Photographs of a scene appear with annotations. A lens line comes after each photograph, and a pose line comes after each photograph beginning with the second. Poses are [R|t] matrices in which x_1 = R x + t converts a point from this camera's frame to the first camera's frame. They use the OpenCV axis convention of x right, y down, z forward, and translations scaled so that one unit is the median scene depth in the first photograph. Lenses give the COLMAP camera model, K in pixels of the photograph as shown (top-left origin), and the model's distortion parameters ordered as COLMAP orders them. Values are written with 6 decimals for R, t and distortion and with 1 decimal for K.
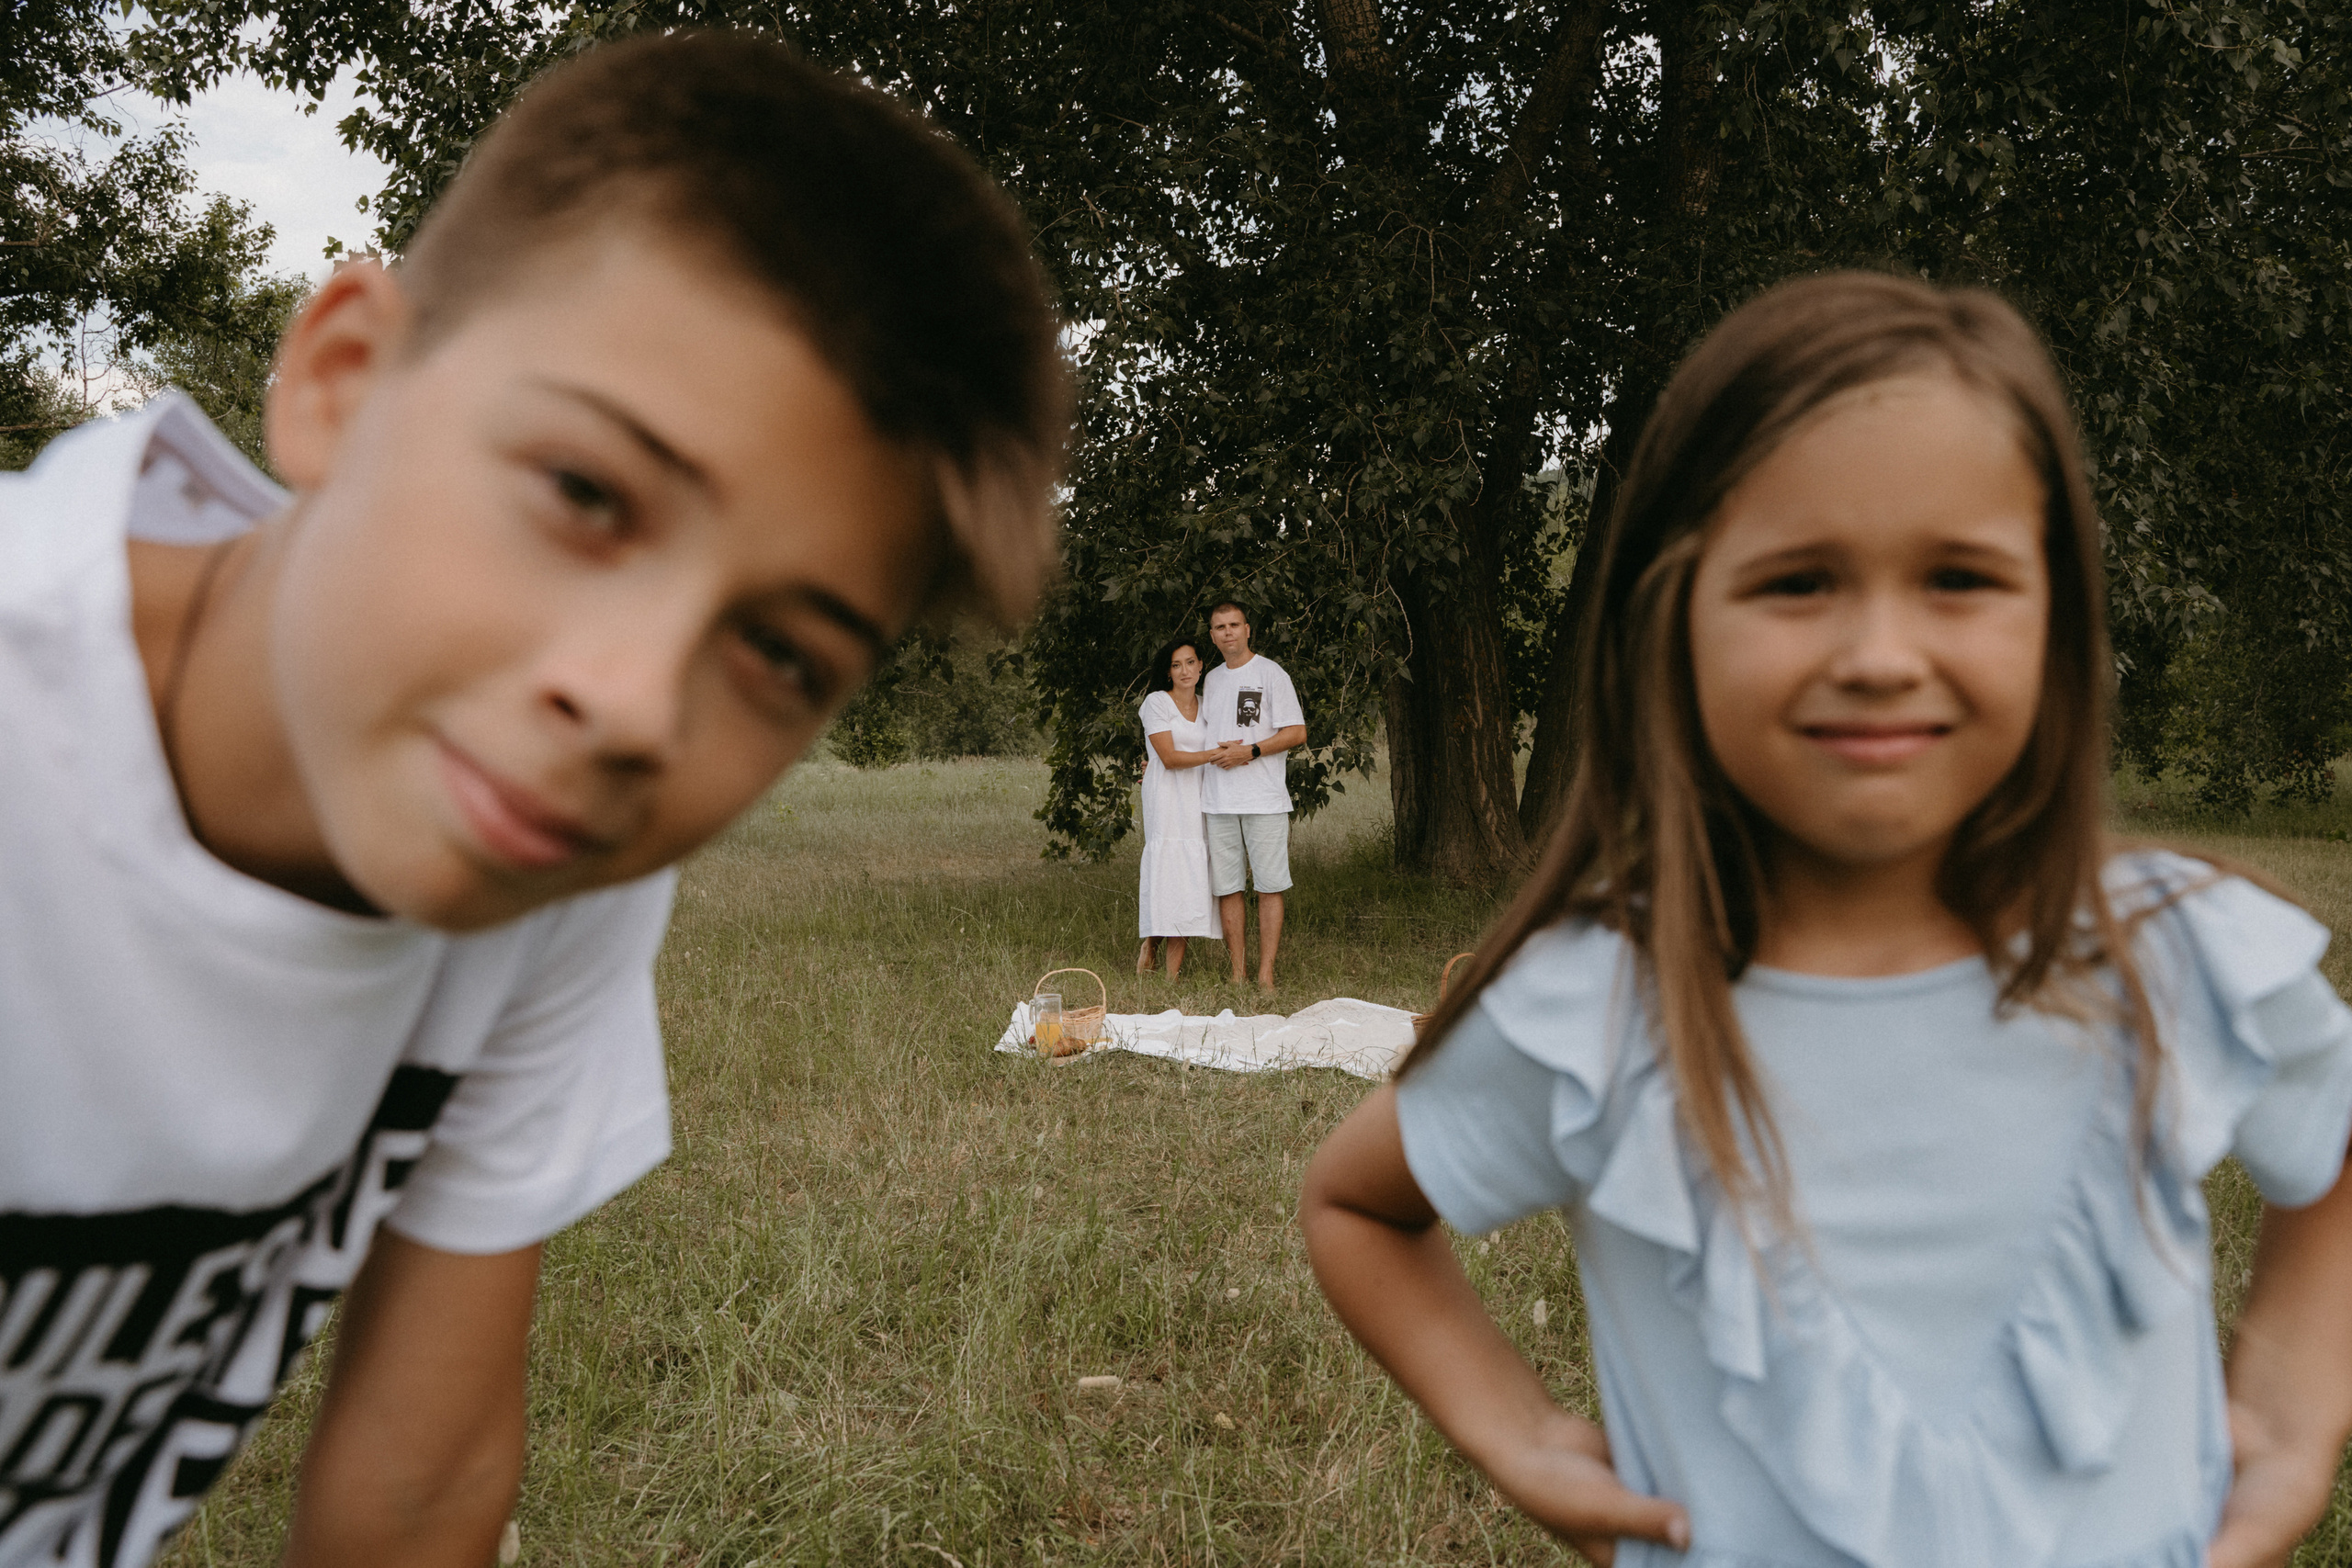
lens RADIAL K [[1957.3, 0, 1176.0], [0, 1957.3, 784.0], [0, 0, 1]] dist [-0.120384, 0.107274]
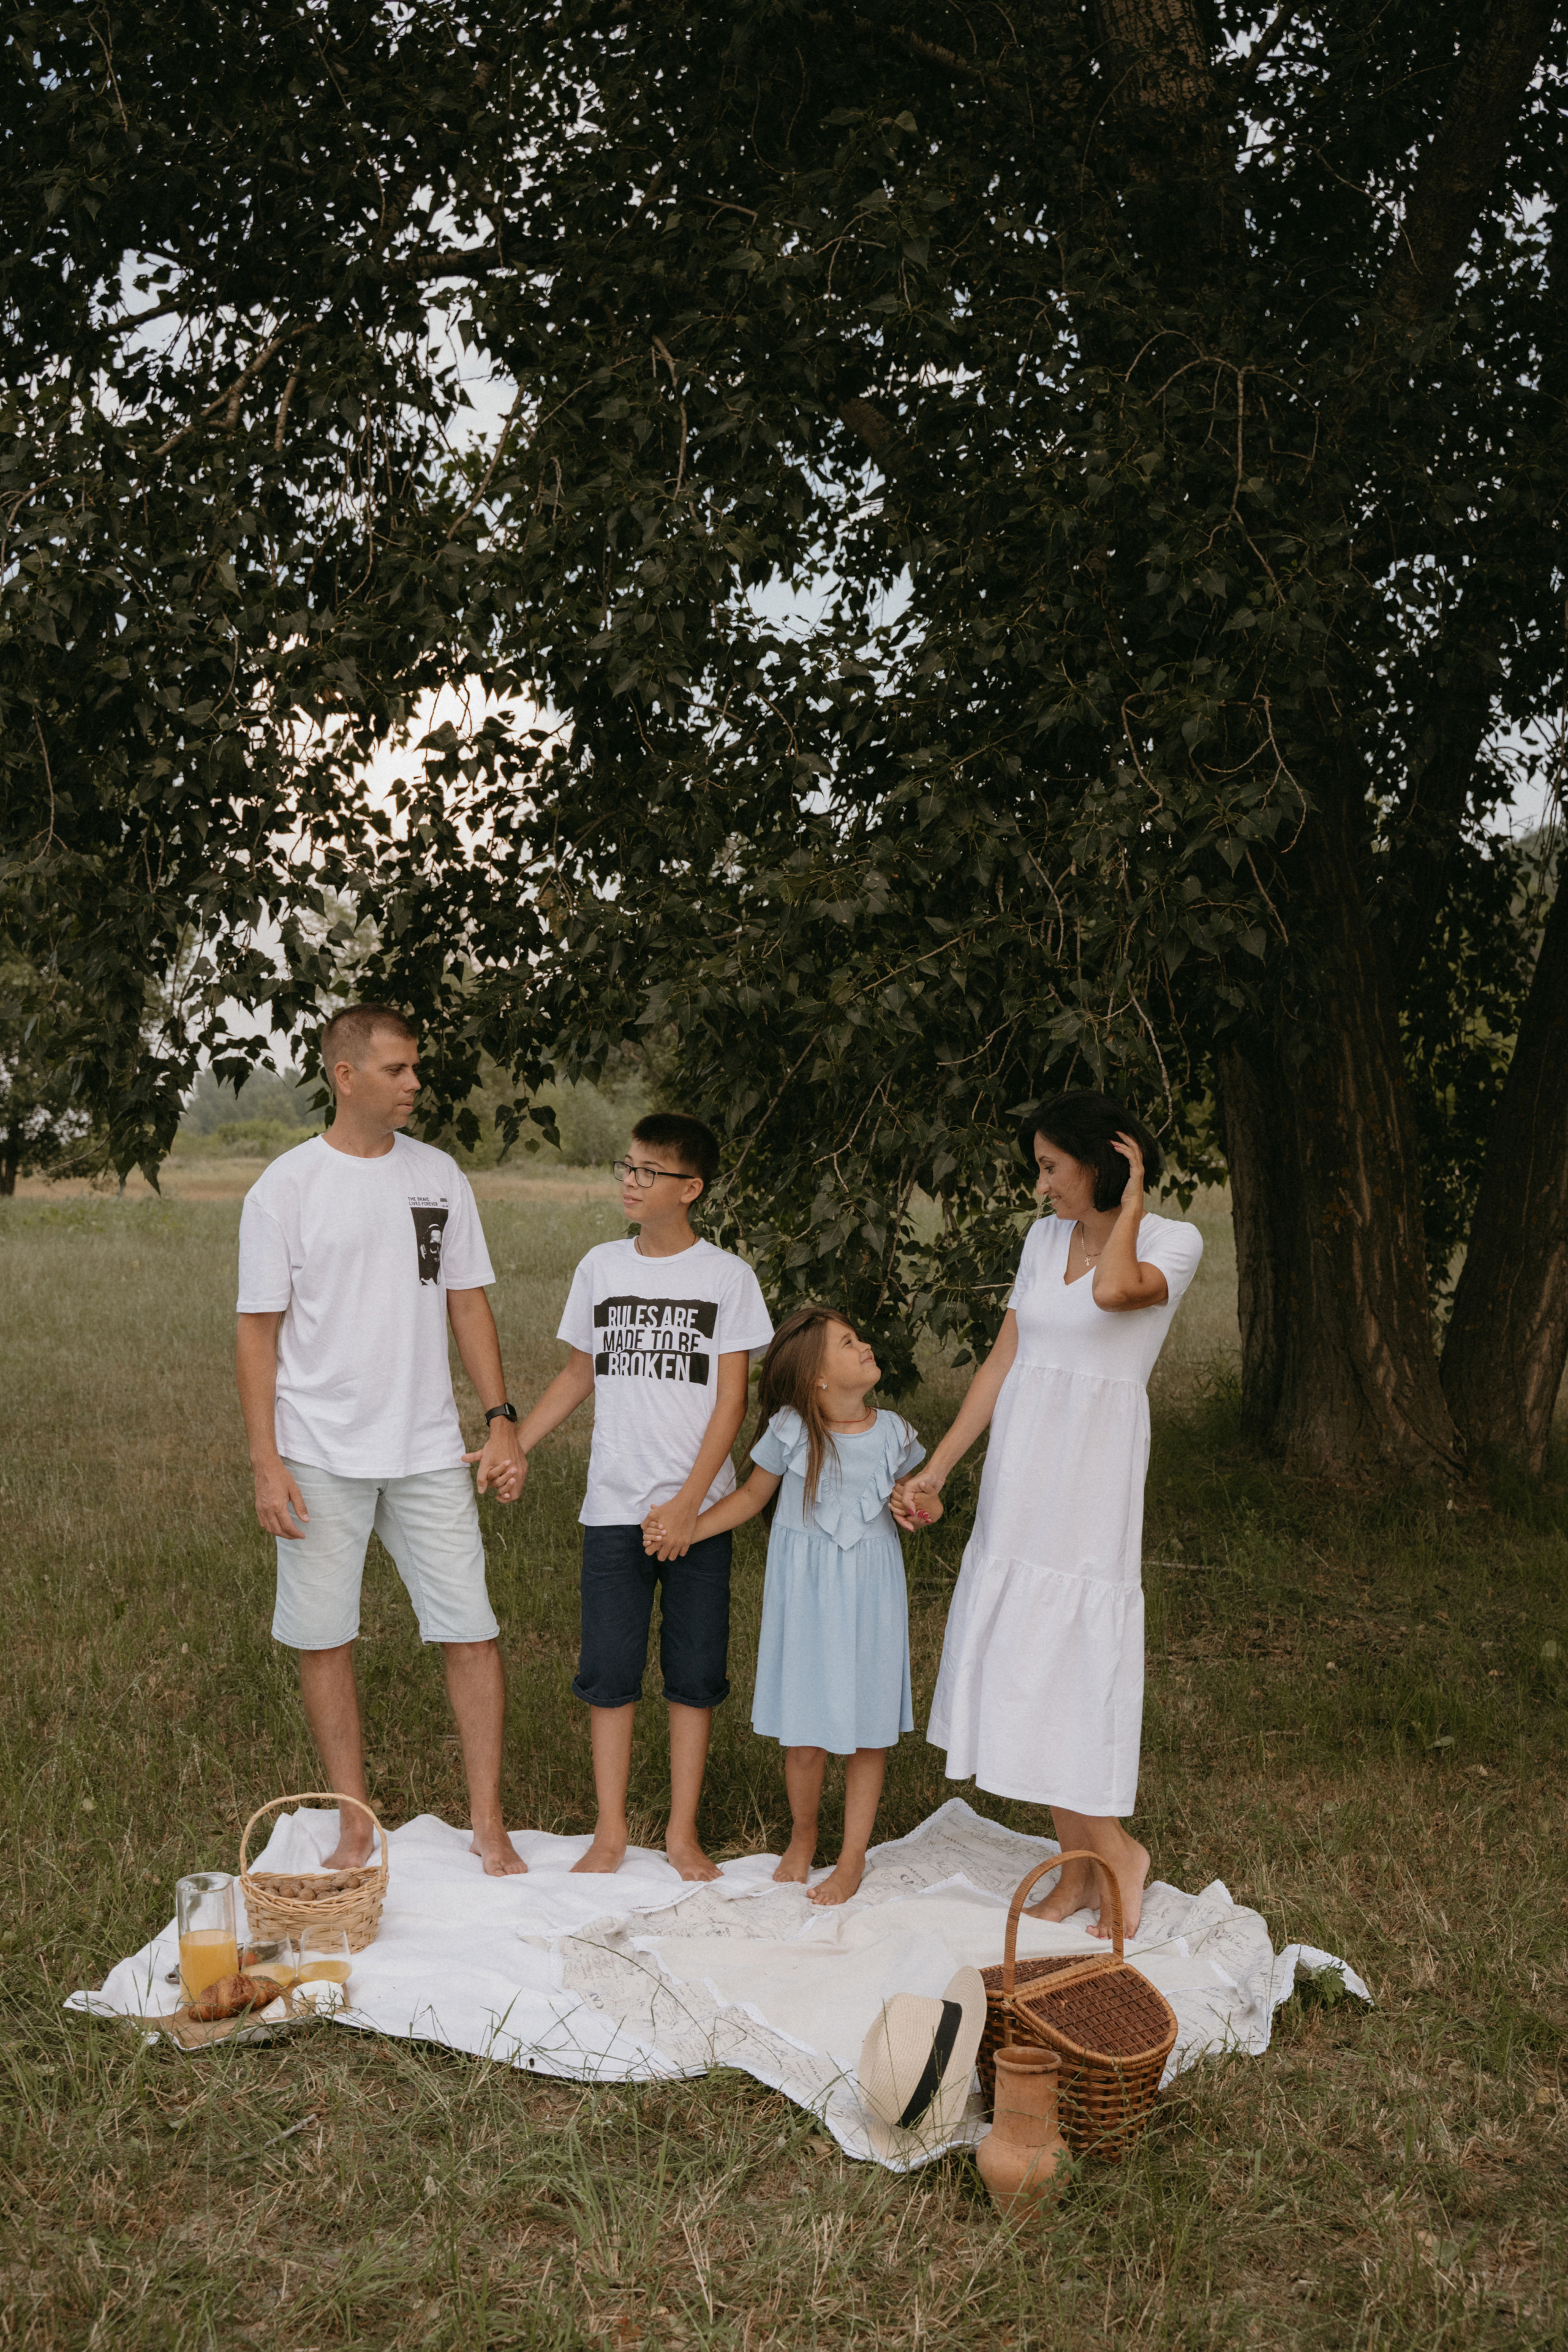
lens RADIAL K [[2288.2, 0, 782.9], [0, 2288.2, 1108.7], [0, 0, 1]] dist [-0.011809, -0.003840]
pose [[0.984646, 0.011085, -0.174209, 0.123437], [-0.016911, 0.999345, -0.031995, -0.047257], [0.173741, 0.034450, 0.984189, 0.340650]]
